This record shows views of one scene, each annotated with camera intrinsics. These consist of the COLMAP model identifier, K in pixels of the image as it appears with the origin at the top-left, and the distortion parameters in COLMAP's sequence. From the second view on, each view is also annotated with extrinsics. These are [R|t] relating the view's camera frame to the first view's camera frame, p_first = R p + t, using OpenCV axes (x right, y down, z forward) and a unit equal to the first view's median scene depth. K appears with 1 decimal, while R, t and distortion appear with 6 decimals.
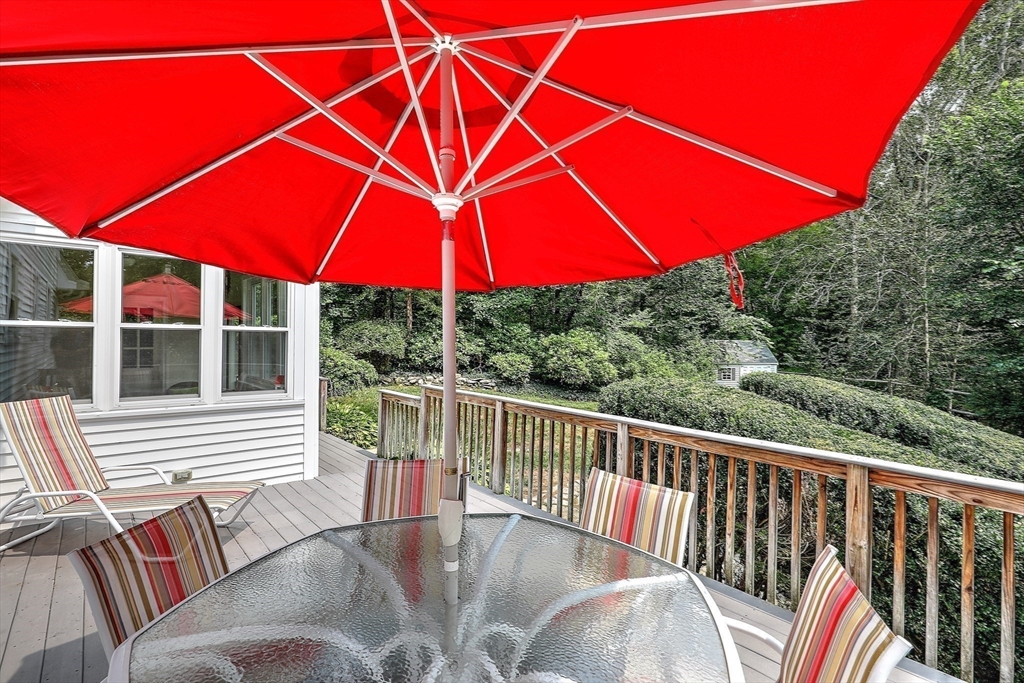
lens RADIAL K [[500.1, 0, 507.4], [0, 500.1, 343.7], [0, 0, 1]] dist [0.004430, -0.000124]
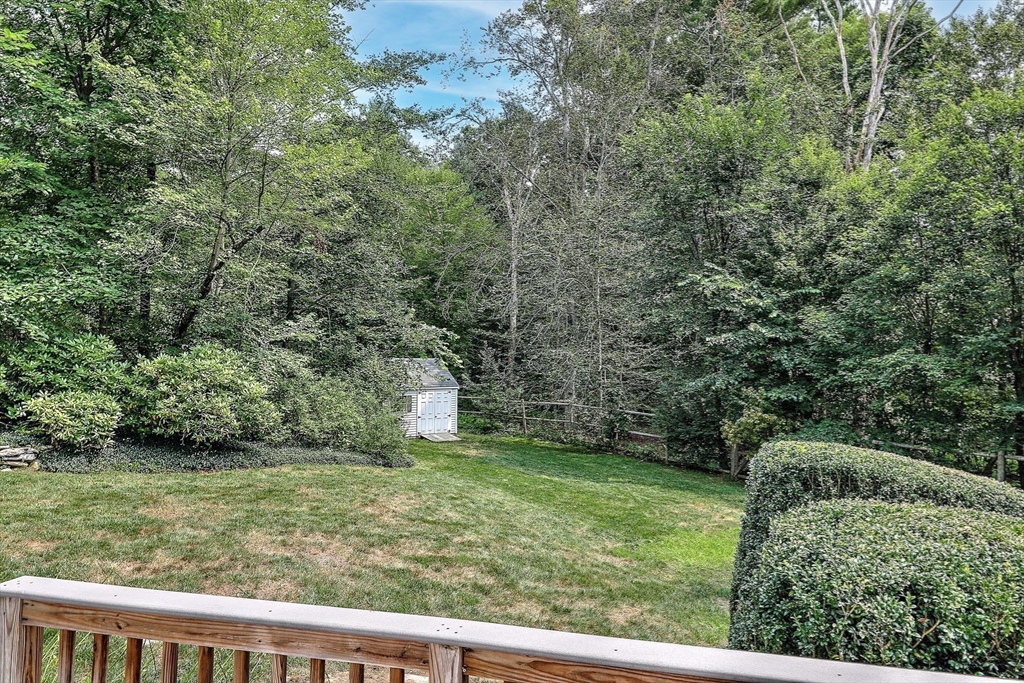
lens RADIAL K [[673.8, 0, 513.4], [0, 673.8, 340.9], [0, 0, 1]] dist [0.011183, 0.003888]
pose [[0.796667, 0.004990, 0.604398, -0.051818], [0.012017, 0.999637, -0.024093, -0.010832], [-0.604299, 0.026457, 0.796318, 0.166799]]
